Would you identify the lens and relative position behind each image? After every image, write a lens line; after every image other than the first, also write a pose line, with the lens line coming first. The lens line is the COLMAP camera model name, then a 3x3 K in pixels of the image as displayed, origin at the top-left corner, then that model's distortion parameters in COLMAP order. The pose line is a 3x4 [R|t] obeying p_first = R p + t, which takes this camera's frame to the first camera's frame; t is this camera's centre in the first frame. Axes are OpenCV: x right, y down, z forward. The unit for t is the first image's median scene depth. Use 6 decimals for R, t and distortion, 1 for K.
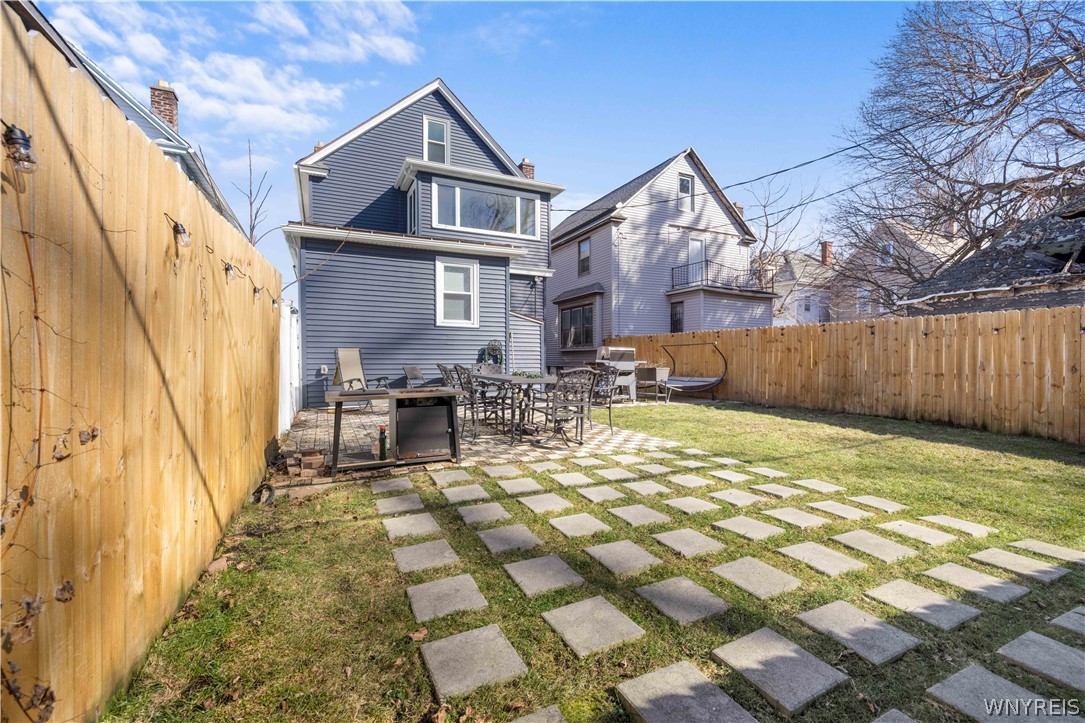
lens RADIAL K [[455.6, 0, 542.7], [0, 455.6, 358.9], [0, 0, 1]] dist [0.000802, 0.000121]
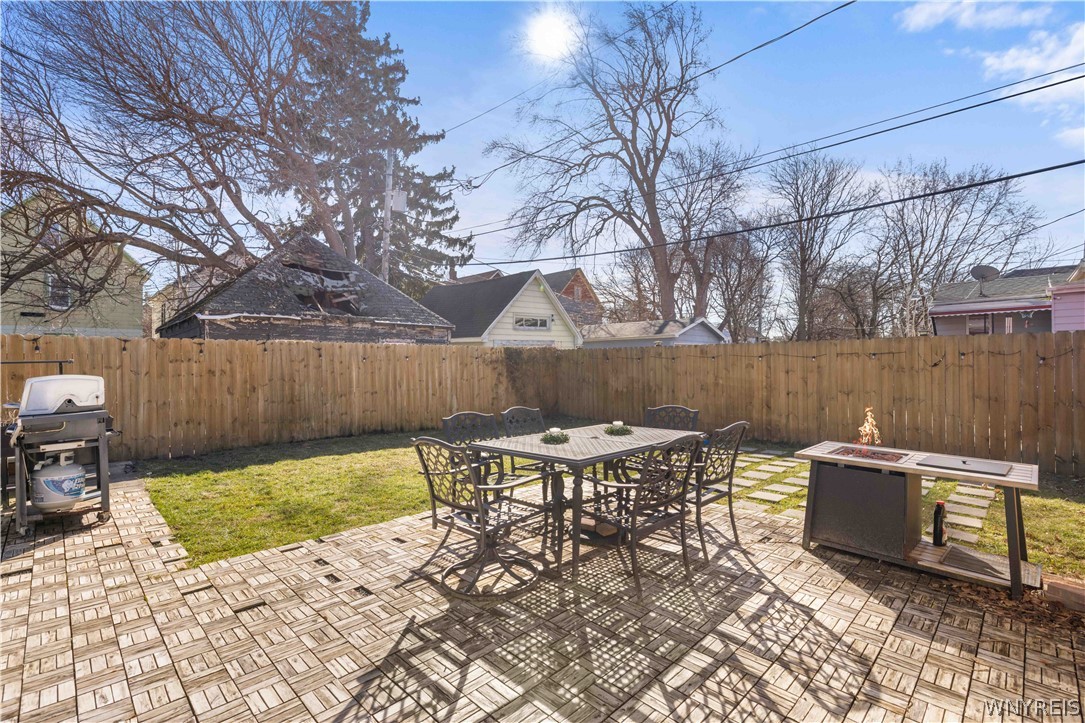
lens RADIAL K [[494.7, 0, 541.5], [0, 494.7, 362.8], [0, 0, 1]] dist [0.000826, 0.000040]
pose [[-0.332707, 0.000026, 0.943030, -0.443884], [0.010865, 0.999934, 0.003806, -0.038509], [-0.942968, 0.011513, -0.332685, 0.887857]]
